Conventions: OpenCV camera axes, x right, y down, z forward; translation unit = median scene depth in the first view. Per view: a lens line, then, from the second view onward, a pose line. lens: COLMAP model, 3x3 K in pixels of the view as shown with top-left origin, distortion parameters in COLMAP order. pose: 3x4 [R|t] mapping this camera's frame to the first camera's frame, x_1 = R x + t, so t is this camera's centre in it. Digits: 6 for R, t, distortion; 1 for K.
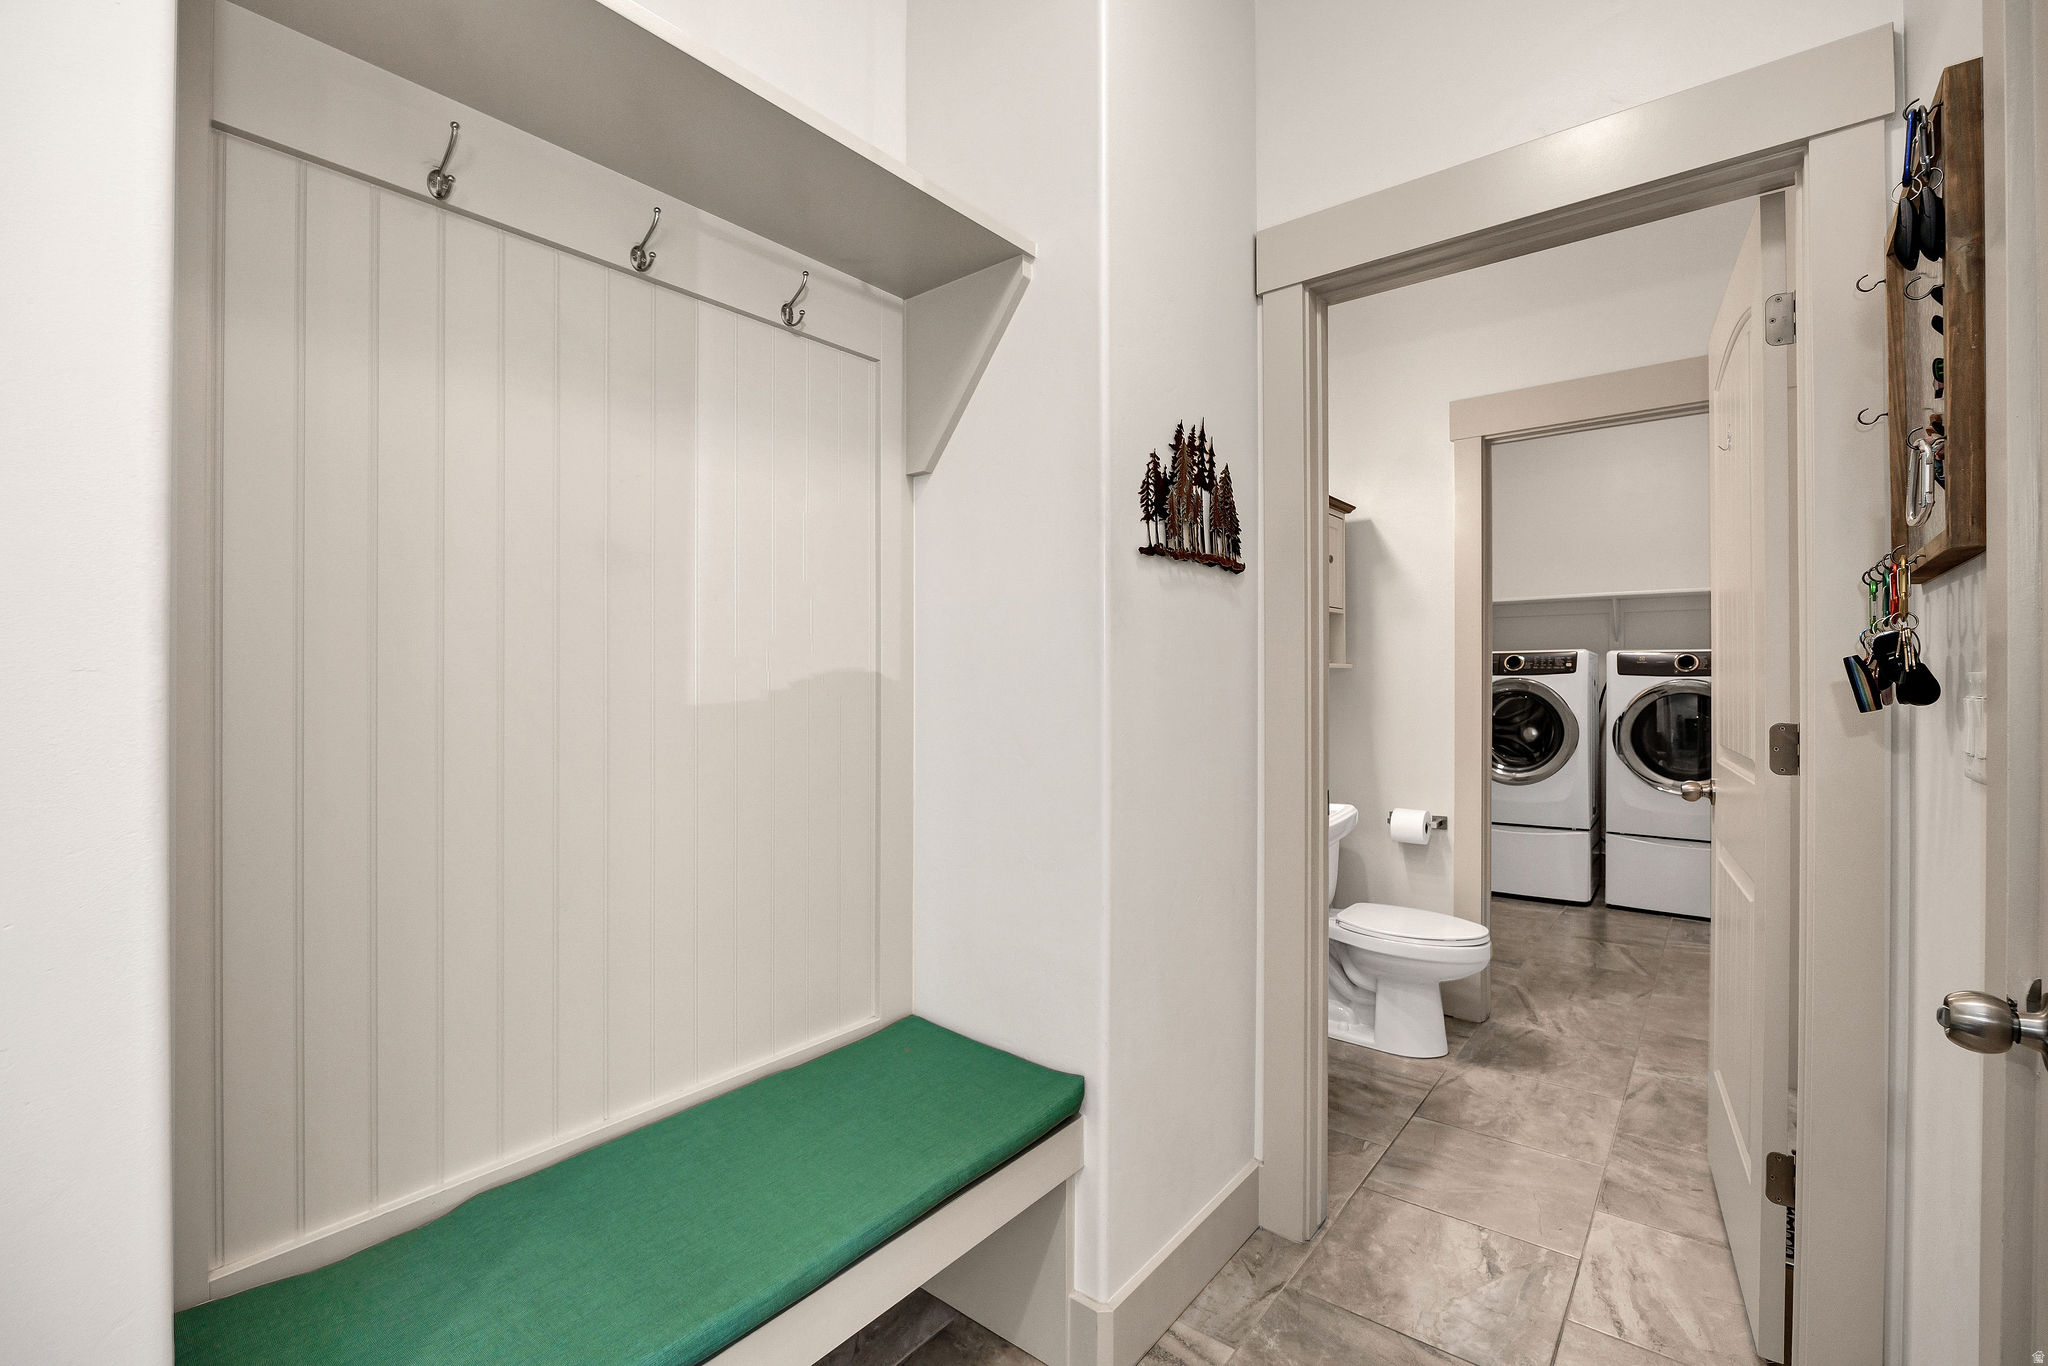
lens RADIAL K [[935.4, 0, 1030.8], [0, 935.4, 683.9], [0, 0, 1]] dist [-0.000630, -0.000010]
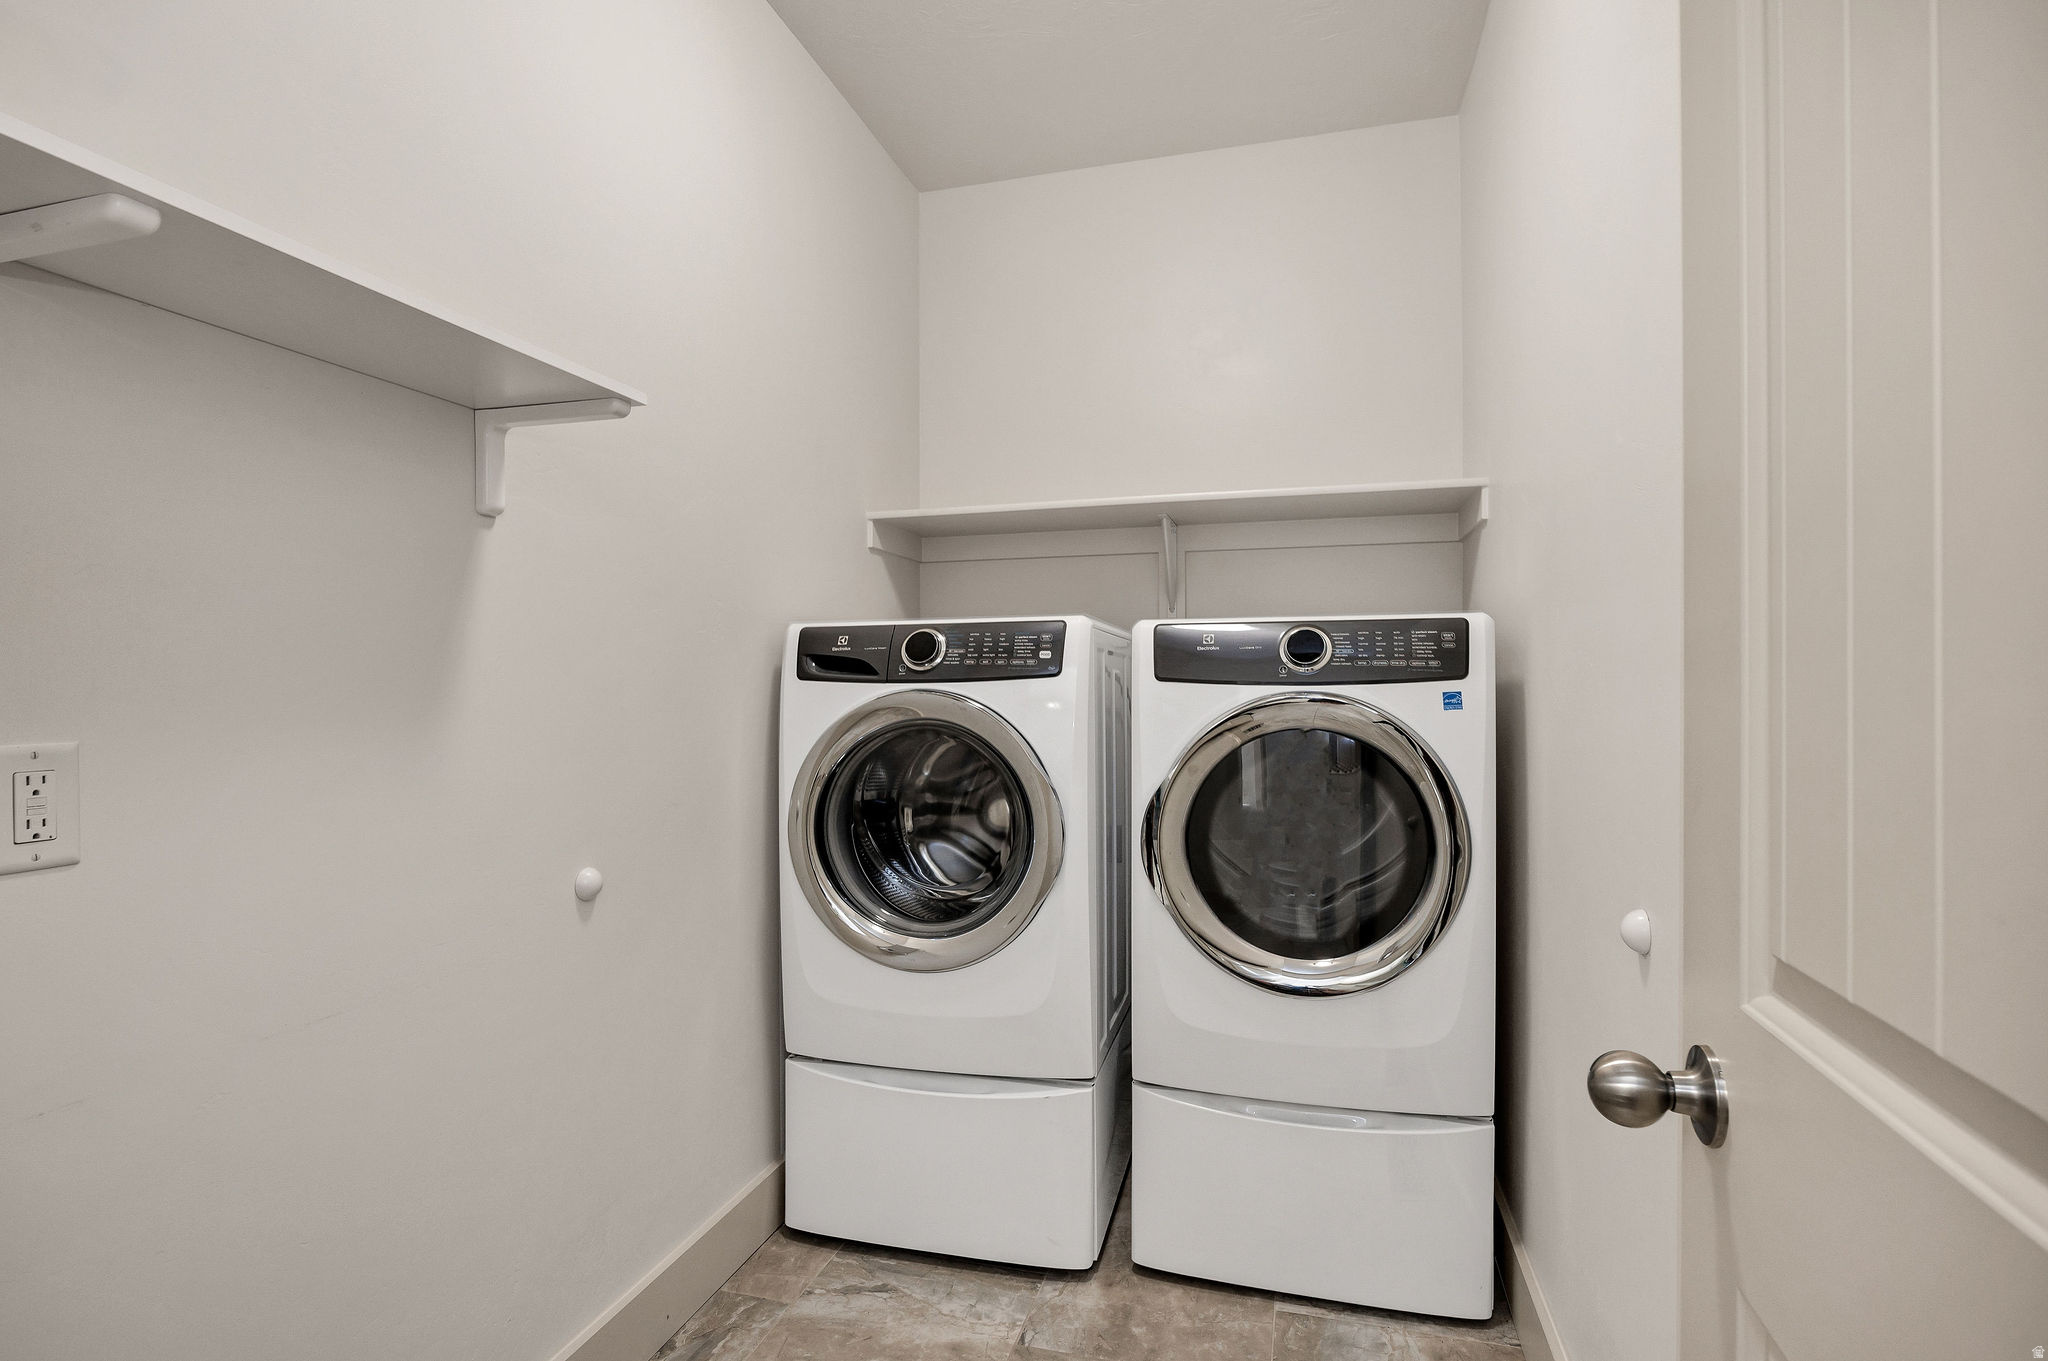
lens RADIAL K [[991.2, 0, 1023.3], [0, 991.2, 678.5], [0, 0, 1]] dist [-0.001970, -0.000178]
pose [[0.928999, -0.002086, 0.370076, 0.419981], [0.002040, 0.999998, 0.000515, -0.010870], [-0.370077, 0.000276, 0.929001, 0.631464]]
